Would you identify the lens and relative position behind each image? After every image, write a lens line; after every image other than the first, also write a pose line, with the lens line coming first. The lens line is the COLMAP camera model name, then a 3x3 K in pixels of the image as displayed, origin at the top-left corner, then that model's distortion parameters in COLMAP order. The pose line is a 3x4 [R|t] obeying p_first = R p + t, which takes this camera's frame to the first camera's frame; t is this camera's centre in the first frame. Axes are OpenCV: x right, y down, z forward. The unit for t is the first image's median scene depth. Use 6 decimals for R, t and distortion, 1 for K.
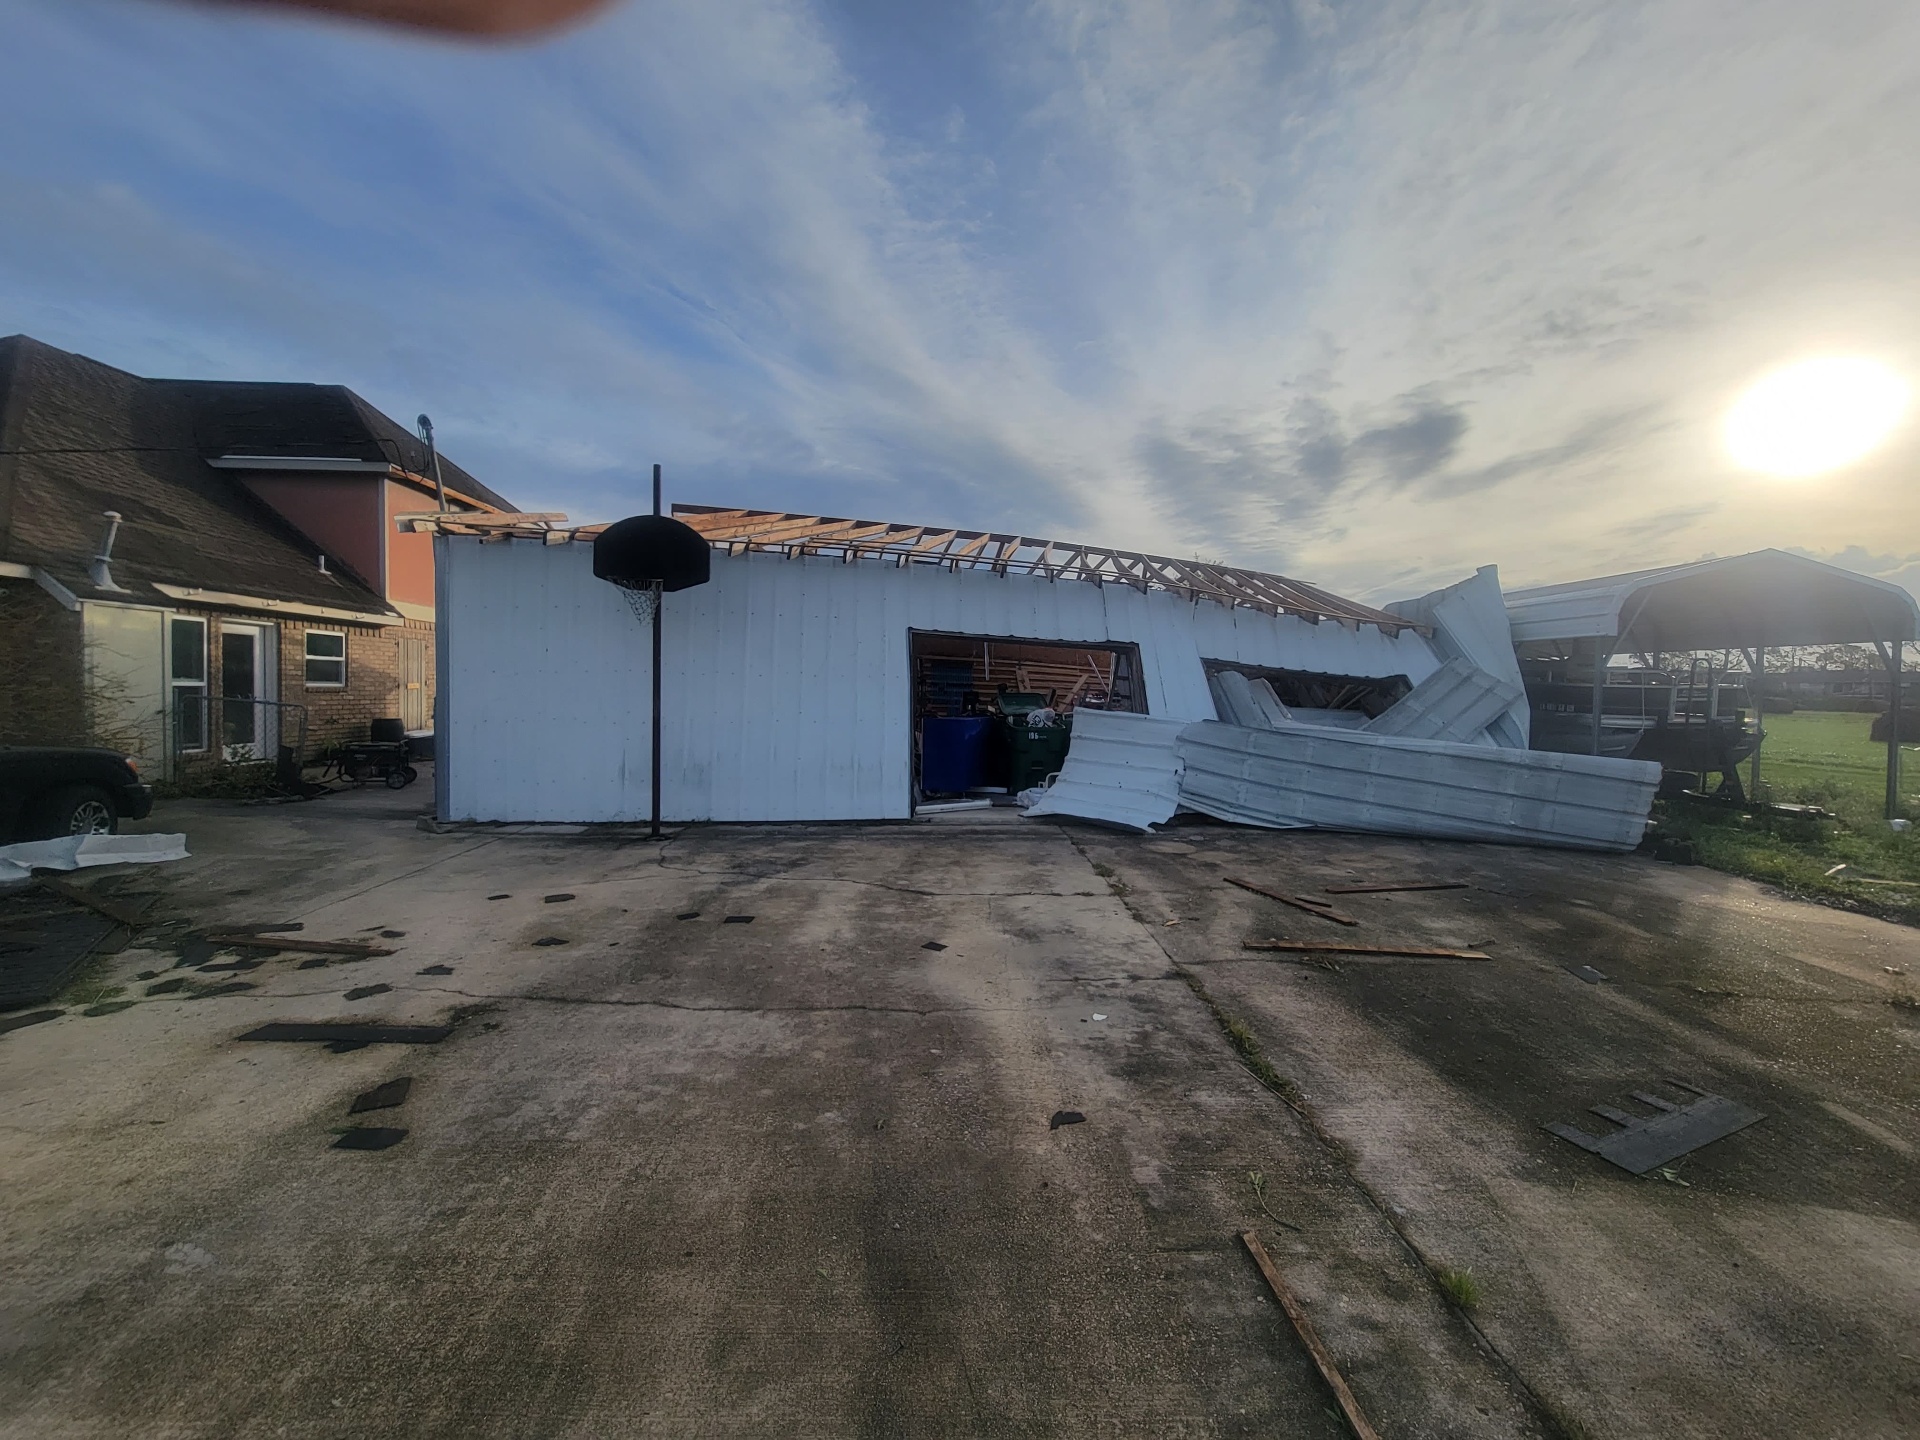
lens RADIAL K [[1957.5, 0, 960.5], [0, 1957.5, 717.8], [0, 0, 1]] dist [0.063910, 0.000000]
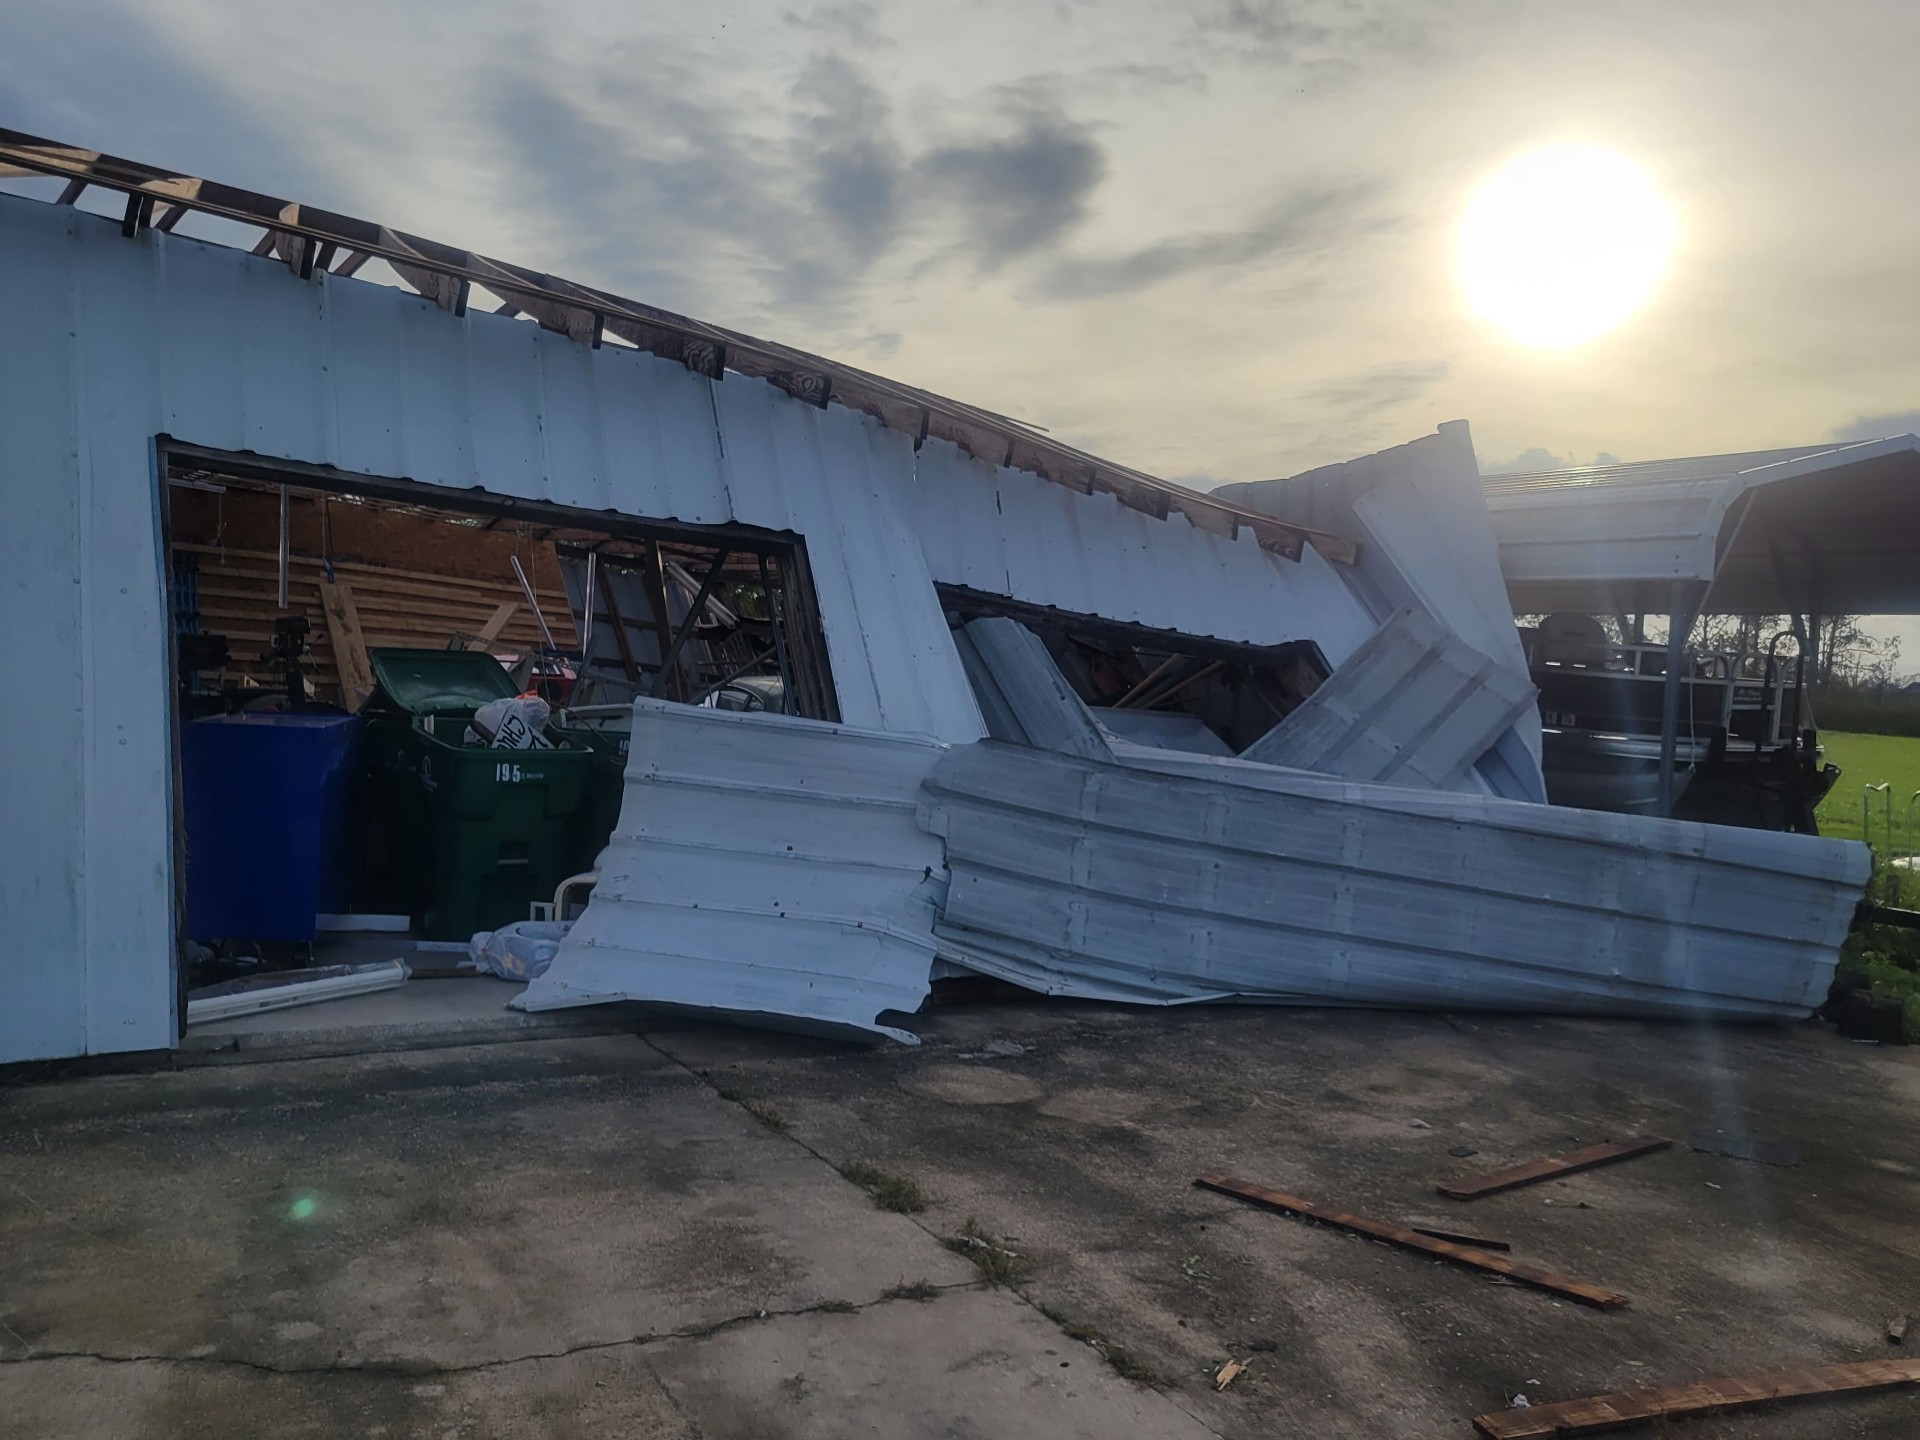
lens RADIAL K [[1957.5, 0, 950.0], [0, 1957.5, 756.3], [0, 0, 1]] dist [0.063910, 0.000000]
pose [[0.793251, -0.003788, 0.608883, -0.120037], [-0.032629, 0.998279, 0.048719, -0.014389], [-0.608020, -0.058513, 0.791762, 0.674258]]
